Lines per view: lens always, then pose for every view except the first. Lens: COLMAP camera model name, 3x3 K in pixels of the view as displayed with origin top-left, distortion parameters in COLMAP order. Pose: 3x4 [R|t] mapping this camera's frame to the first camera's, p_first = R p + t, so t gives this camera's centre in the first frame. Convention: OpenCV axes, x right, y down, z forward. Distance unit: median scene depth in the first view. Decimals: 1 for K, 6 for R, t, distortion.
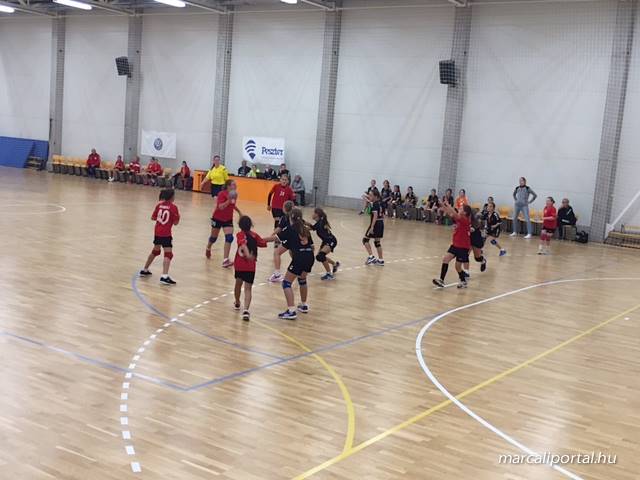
lens RADIAL K [[802.3, 0, 319.6], [0, 802.3, 239.8], [0, 0, 1]] dist [0.050199, 0.013776]
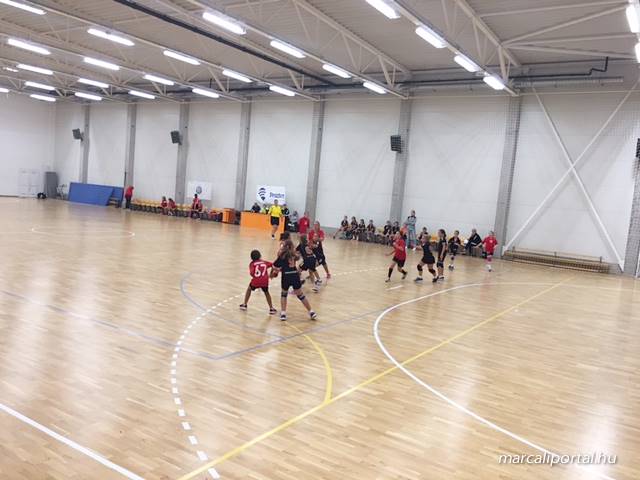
lens RADIAL K [[547.1, 0, 319.6], [0, 547.1, 240.8], [0, 0, 1]] dist [0.077648, -0.111641]
pose [[0.999806, 0.004805, 0.019112, 0.000647], [-0.004283, 0.999620, -0.027242, -0.001241], [-0.019236, 0.027155, 0.999446, -0.004362]]
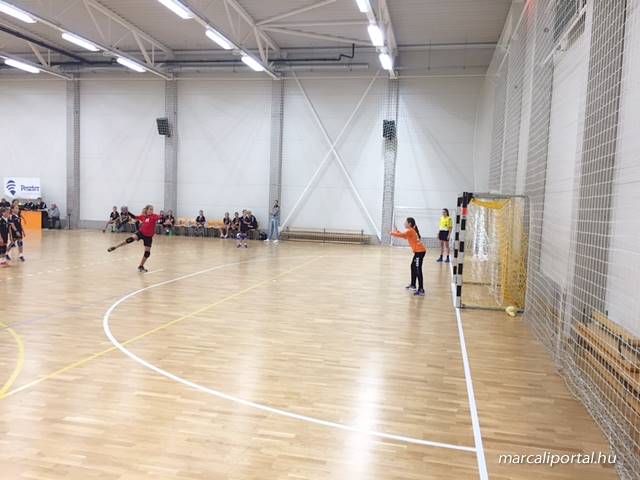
lens RADIAL K [[544.8, 0, 321.9], [0, 544.8, 245.0], [0, 0, 1]] dist [0.073381, -0.095406]
pose [[0.926271, -0.073942, 0.369534, 0.124759], [0.079491, 0.996836, 0.000211, 0.051070], [-0.368381, 0.029179, 0.929217, 0.045874]]
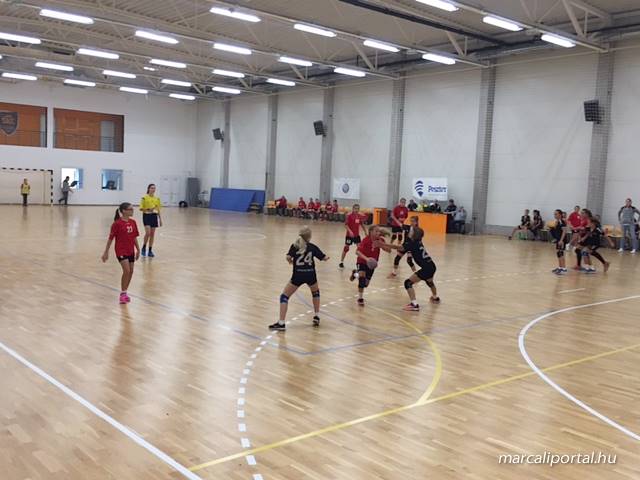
lens RADIAL K [[668.6, 0, 319.2], [0, 668.6, 240.9], [0, 0, 1]] dist [0.053714, -0.029935]
pose [[0.964560, -0.017794, -0.263261, 0.099401], [0.004199, 0.998632, -0.052115, 0.052688], [0.263828, 0.049162, 0.963316, 0.012686]]
